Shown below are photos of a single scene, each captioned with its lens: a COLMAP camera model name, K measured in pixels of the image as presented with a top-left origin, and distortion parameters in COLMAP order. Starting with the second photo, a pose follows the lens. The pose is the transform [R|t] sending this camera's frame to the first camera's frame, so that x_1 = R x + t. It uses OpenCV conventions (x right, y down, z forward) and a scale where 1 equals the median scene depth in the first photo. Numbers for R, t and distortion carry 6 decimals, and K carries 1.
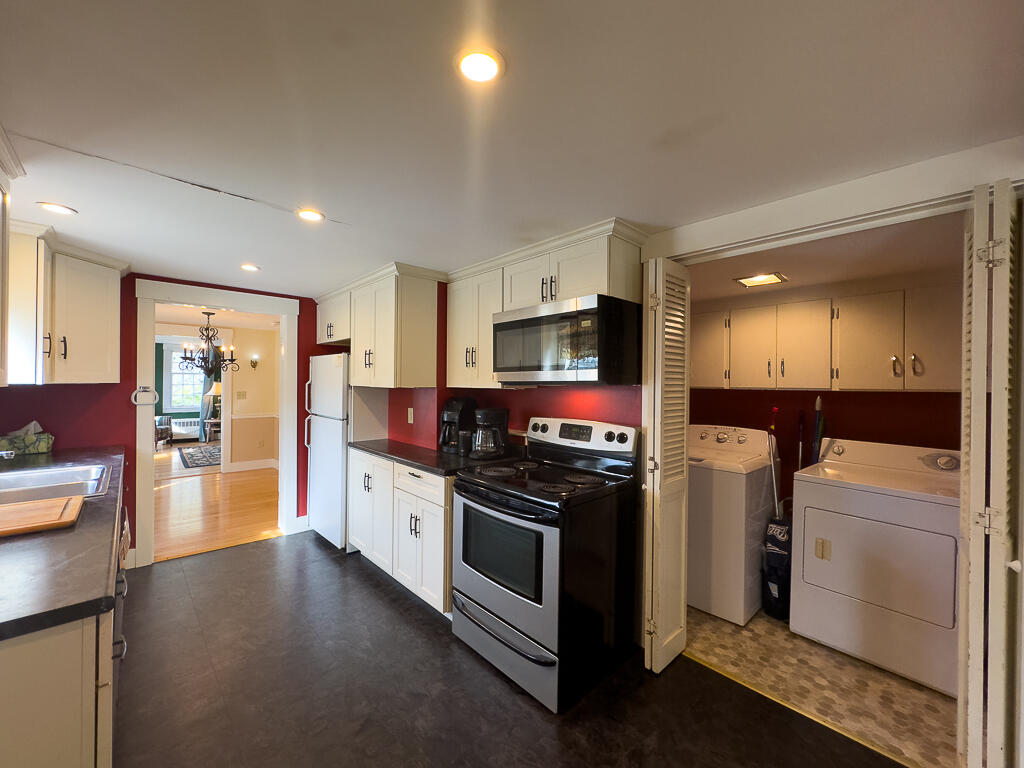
lens RADIAL K [[410.4, 0, 502.6], [0, 410.4, 382.5], [0, 0, 1]] dist [-0.003501, 0.000915]
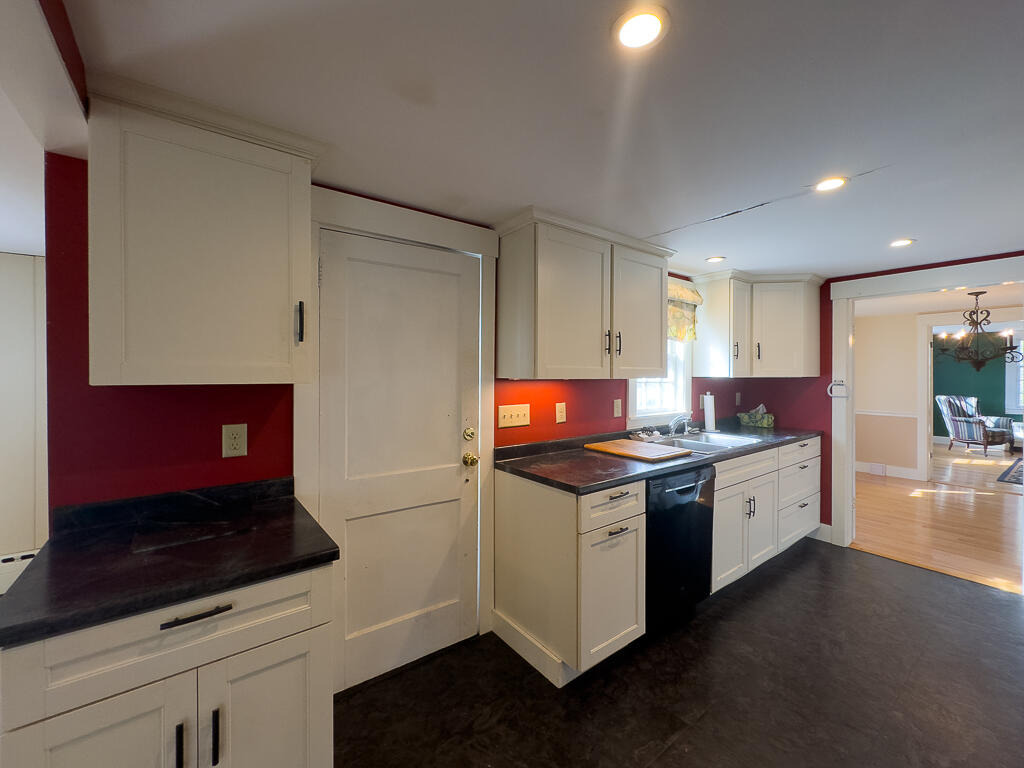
lens RADIAL K [[410.4, 0, 524.6], [0, 410.4, 378.6], [0, 0, 1]] dist [-0.003501, 0.000915]
pose [[-0.062129, 0.004723, -0.998057, 0.274658], [-0.001717, 0.999987, 0.004839, 0.001519], [0.998067, 0.002014, -0.062120, 0.250200]]
